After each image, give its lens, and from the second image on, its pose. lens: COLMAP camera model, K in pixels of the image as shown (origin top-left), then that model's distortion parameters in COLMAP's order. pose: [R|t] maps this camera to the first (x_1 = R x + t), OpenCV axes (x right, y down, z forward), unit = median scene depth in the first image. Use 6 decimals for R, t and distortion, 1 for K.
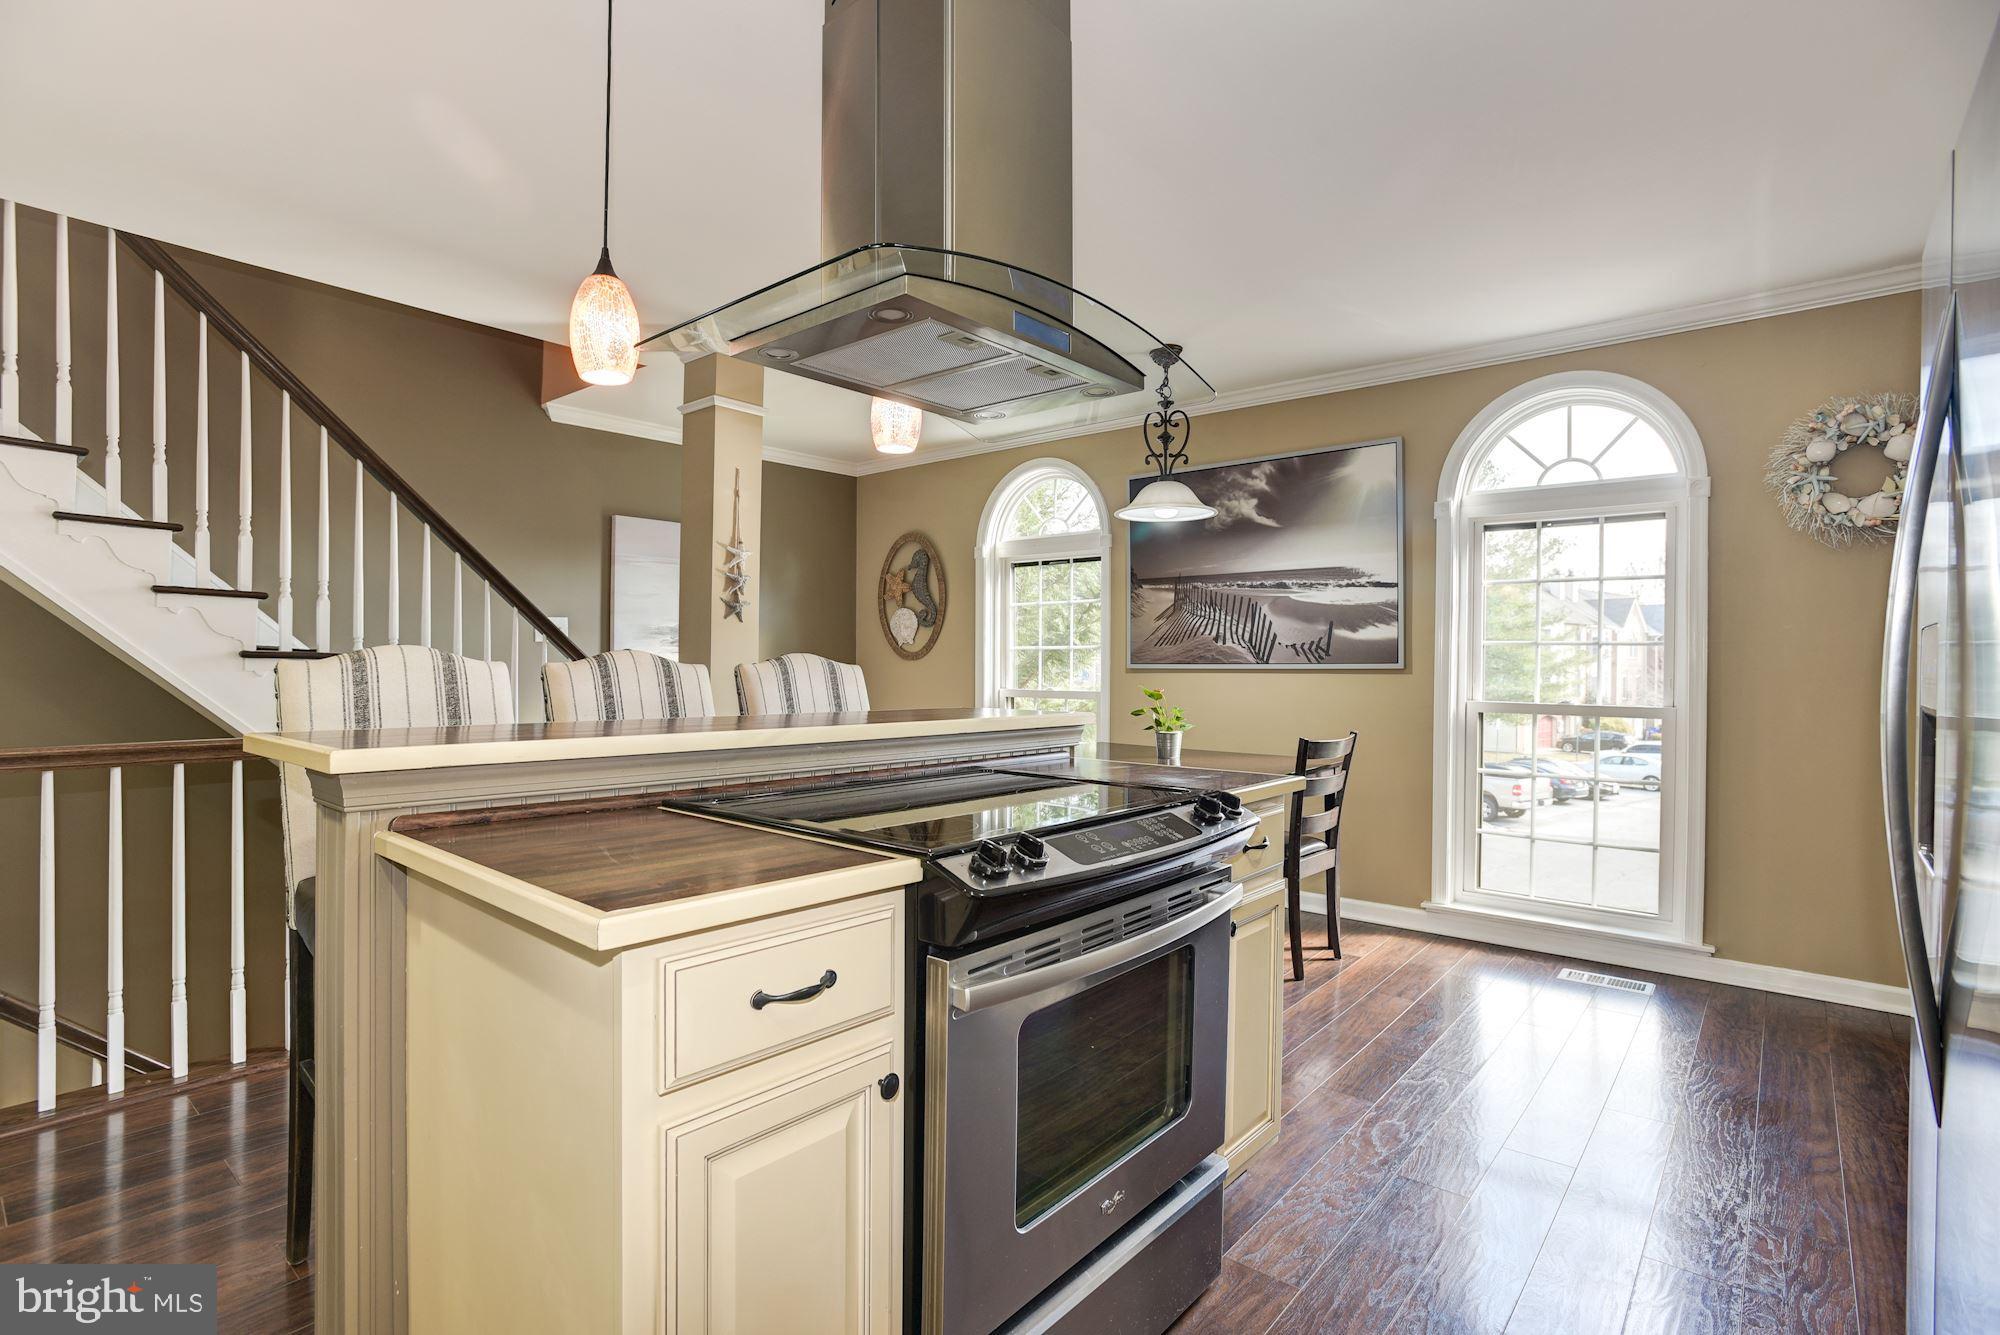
lens RADIAL K [[988.2, 0, 1023.4], [0, 988.2, 666.9], [0, 0, 1]] dist [-0.084420, 0.067921]
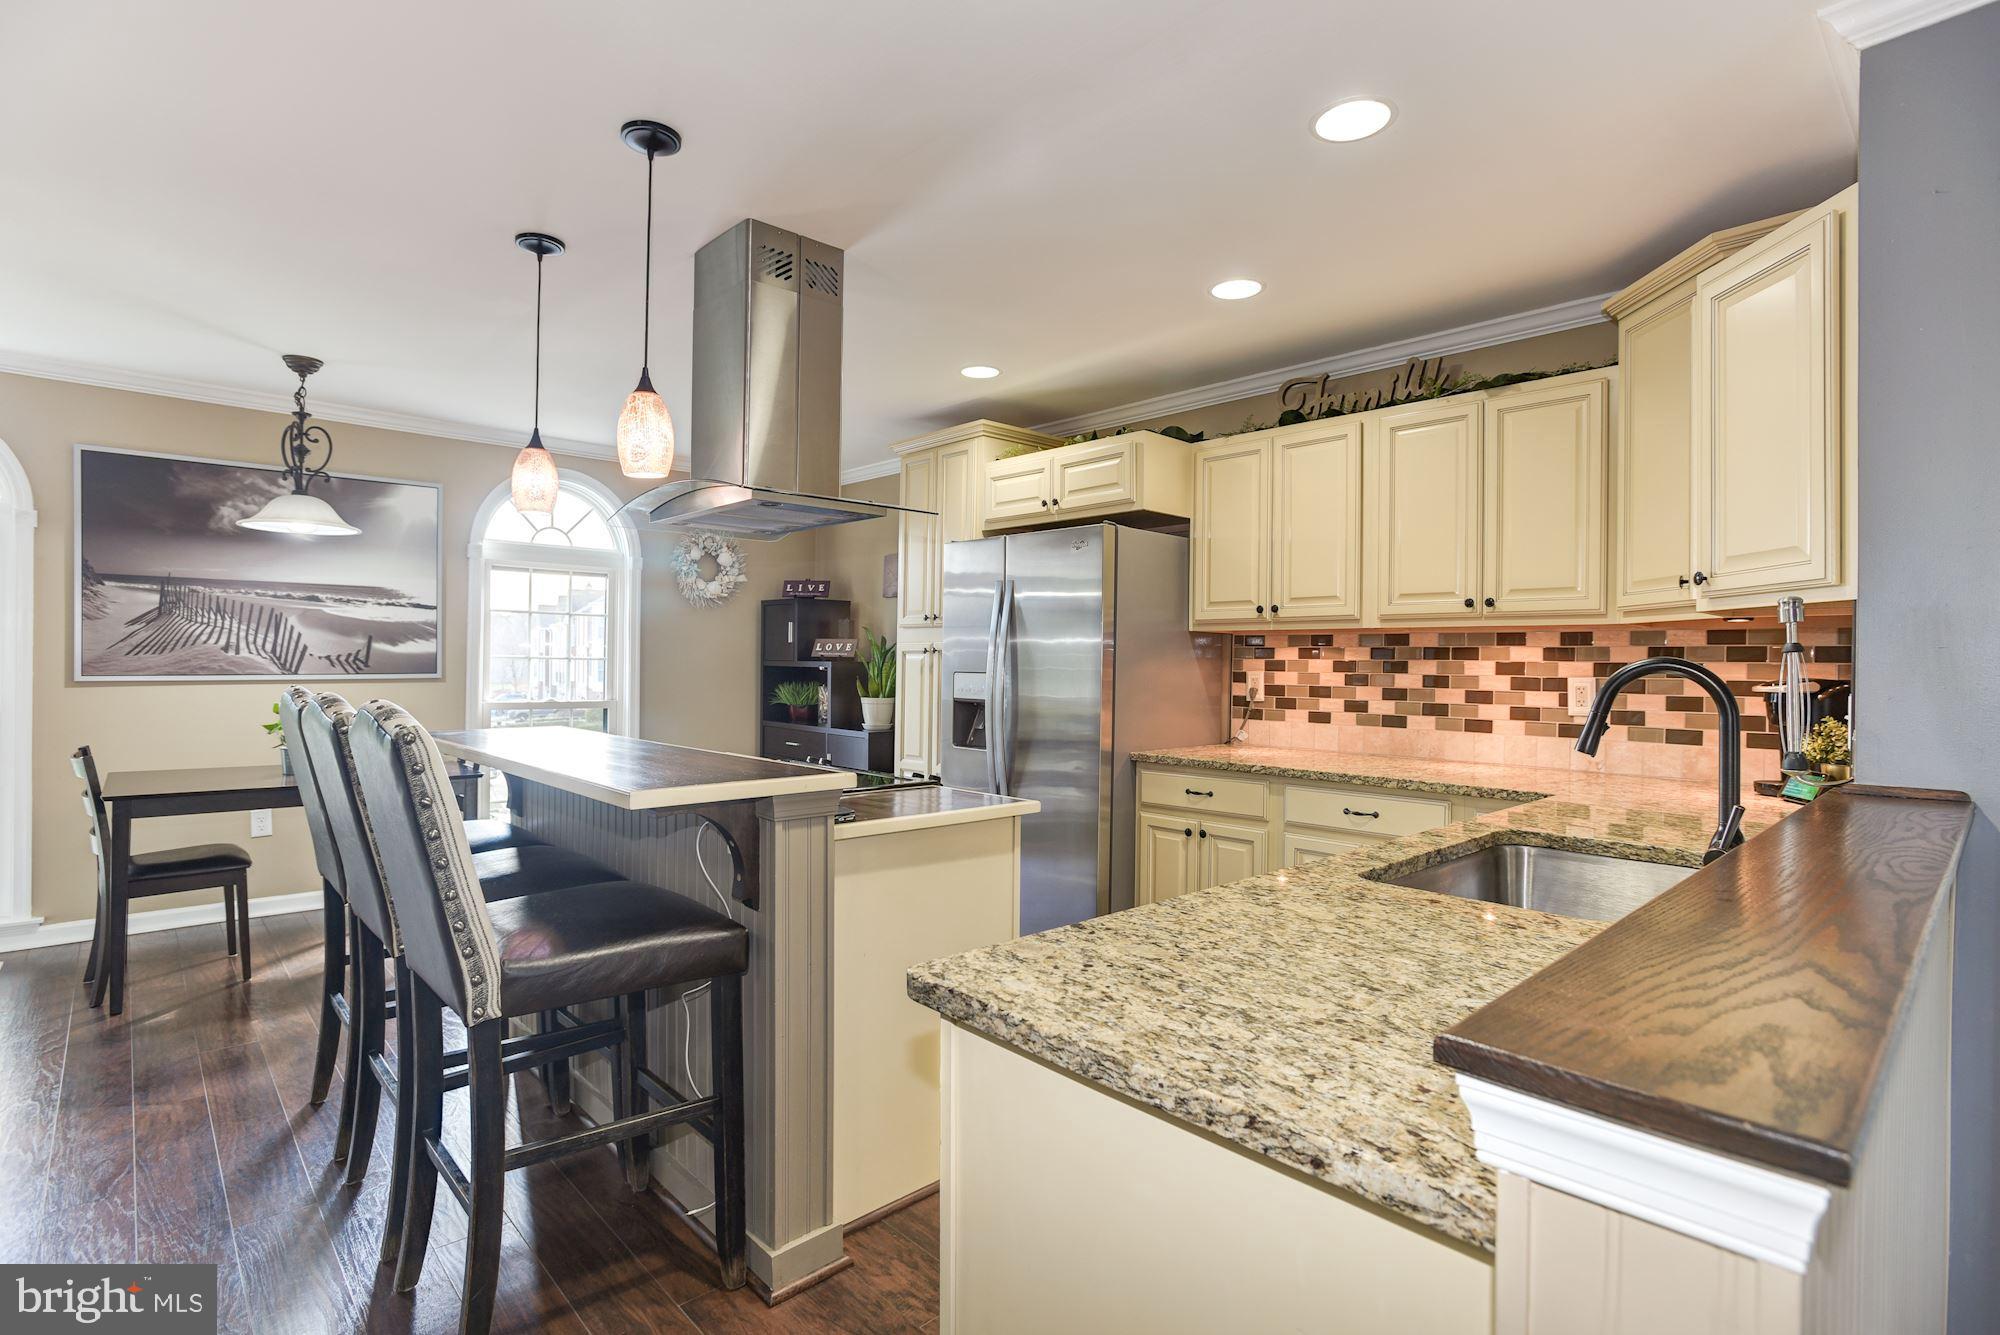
lens RADIAL K [[988.2, 0, 1023.4], [0, 988.2, 666.9], [0, 0, 1]] dist [-0.084420, 0.067921]
pose [[0.084579, -0.009386, 0.996373, -0.690964], [-0.007323, 0.999923, 0.010042, -0.026974], [-0.996390, -0.008146, 0.084504, 0.171803]]
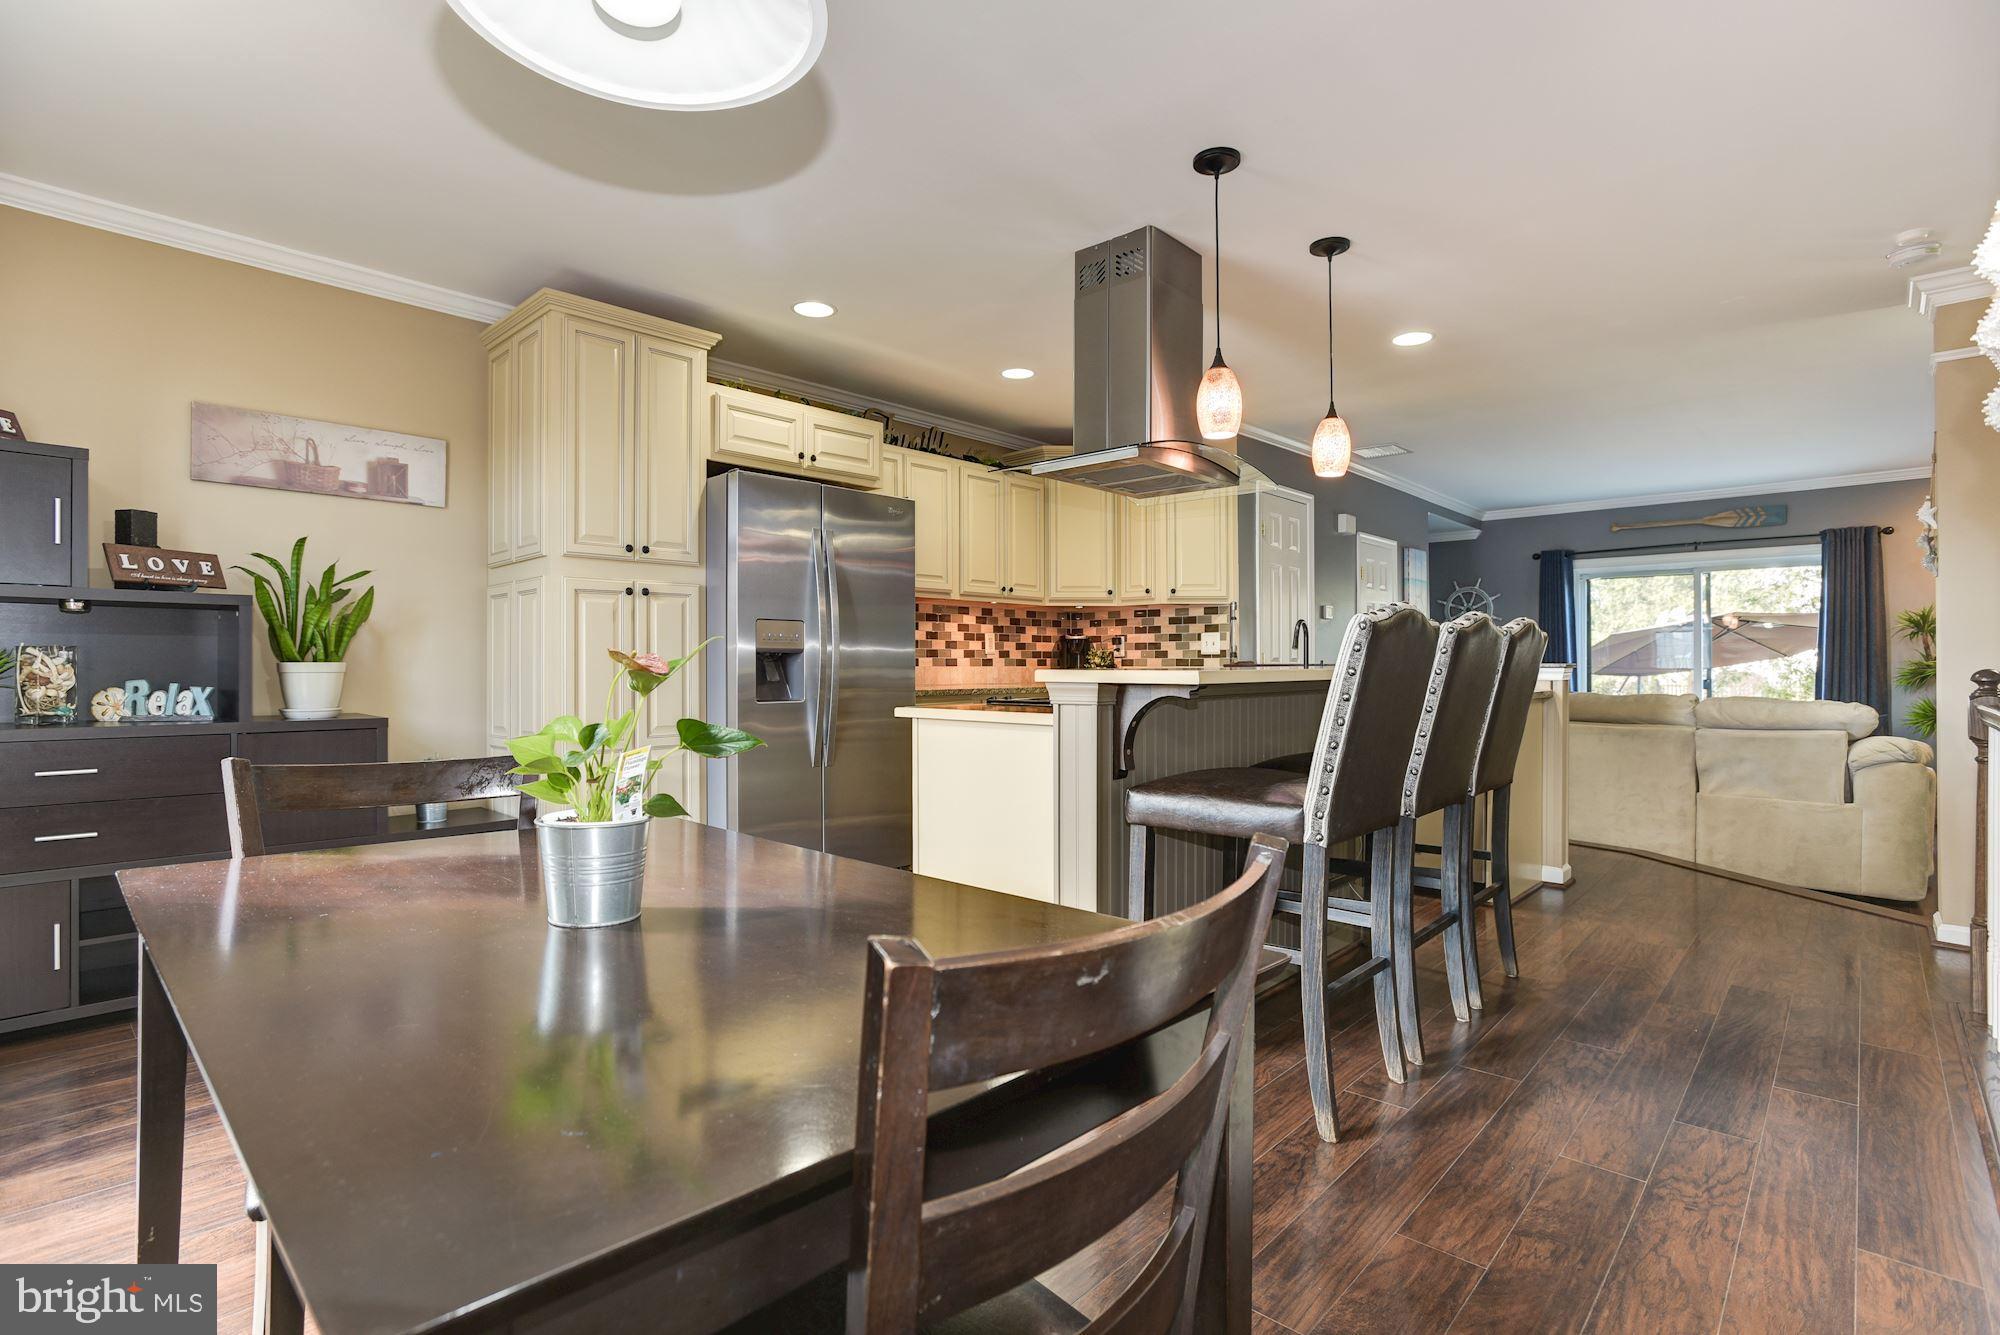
lens RADIAL K [[936.9, 0, 1015.9], [0, 936.9, 660.3], [0, 0, 1]] dist [-0.004292, 0.005604]
pose [[-0.999781, -0.004680, 0.020391, 0.030844], [-0.004636, 0.999987, 0.002230, 0.021347], [-0.020401, 0.002135, -0.999790, 1.143543]]
